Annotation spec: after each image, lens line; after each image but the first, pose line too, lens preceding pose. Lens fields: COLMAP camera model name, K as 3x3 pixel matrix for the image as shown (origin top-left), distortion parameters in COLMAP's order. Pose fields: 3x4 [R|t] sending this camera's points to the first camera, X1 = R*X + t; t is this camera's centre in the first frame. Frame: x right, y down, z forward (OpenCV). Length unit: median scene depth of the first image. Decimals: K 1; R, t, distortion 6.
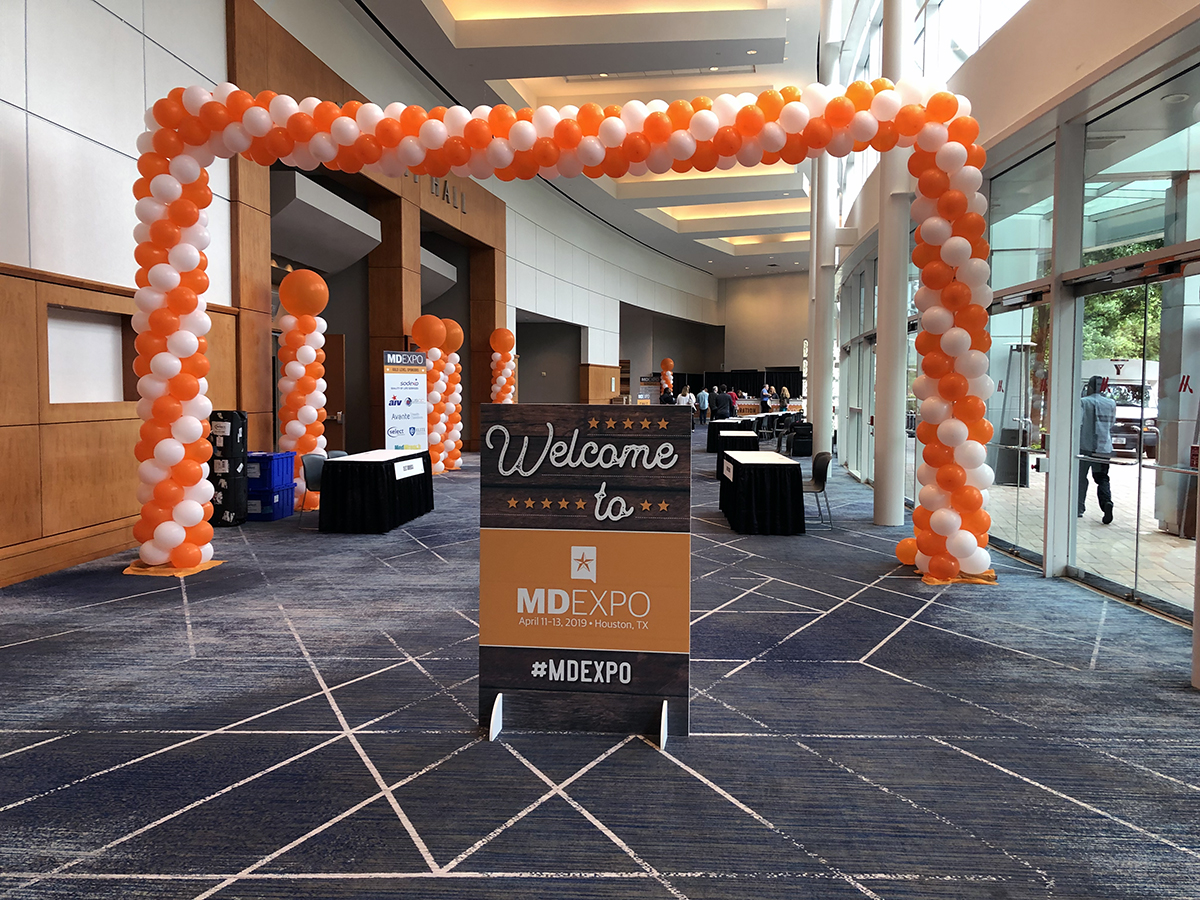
lens RADIAL K [[977.9, 0, 597.9], [0, 977.9, 453.4], [0, 0, 1]] dist [-0.009425, -0.000839]
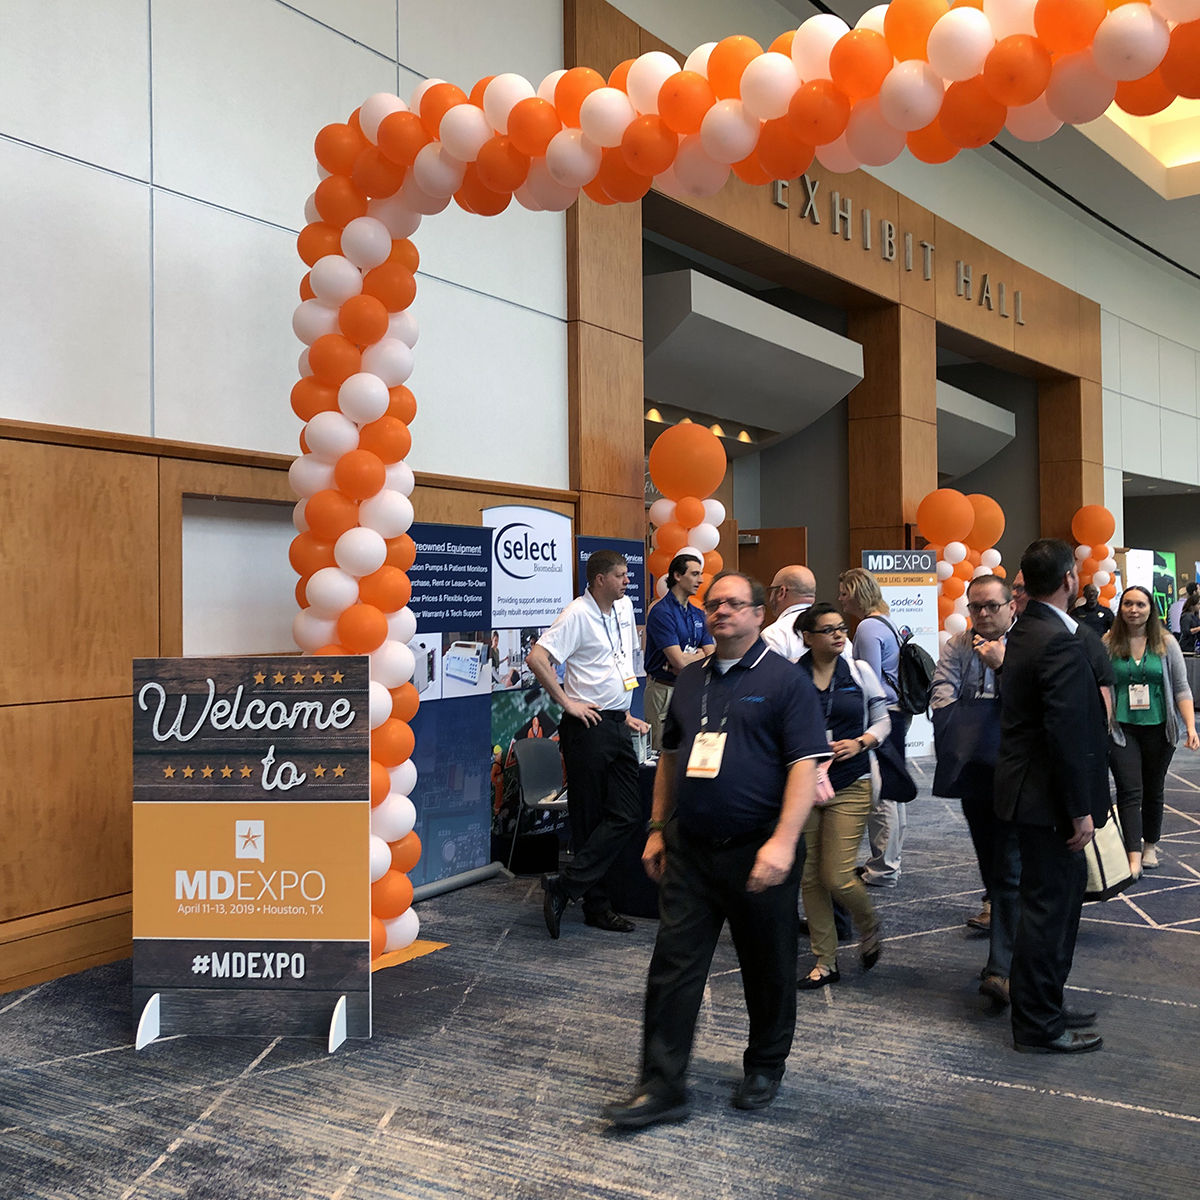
lens RADIAL K [[1320.2, 0, 598.8], [0, 1320.2, 593.1], [0, 0, 1]] dist [0.057810, 0.000000]
pose [[0.883590, -0.021278, -0.467778, 0.032511], [-0.012766, 0.997501, -0.069488, -0.024309], [0.468088, 0.067370, 0.881110, 0.257176]]
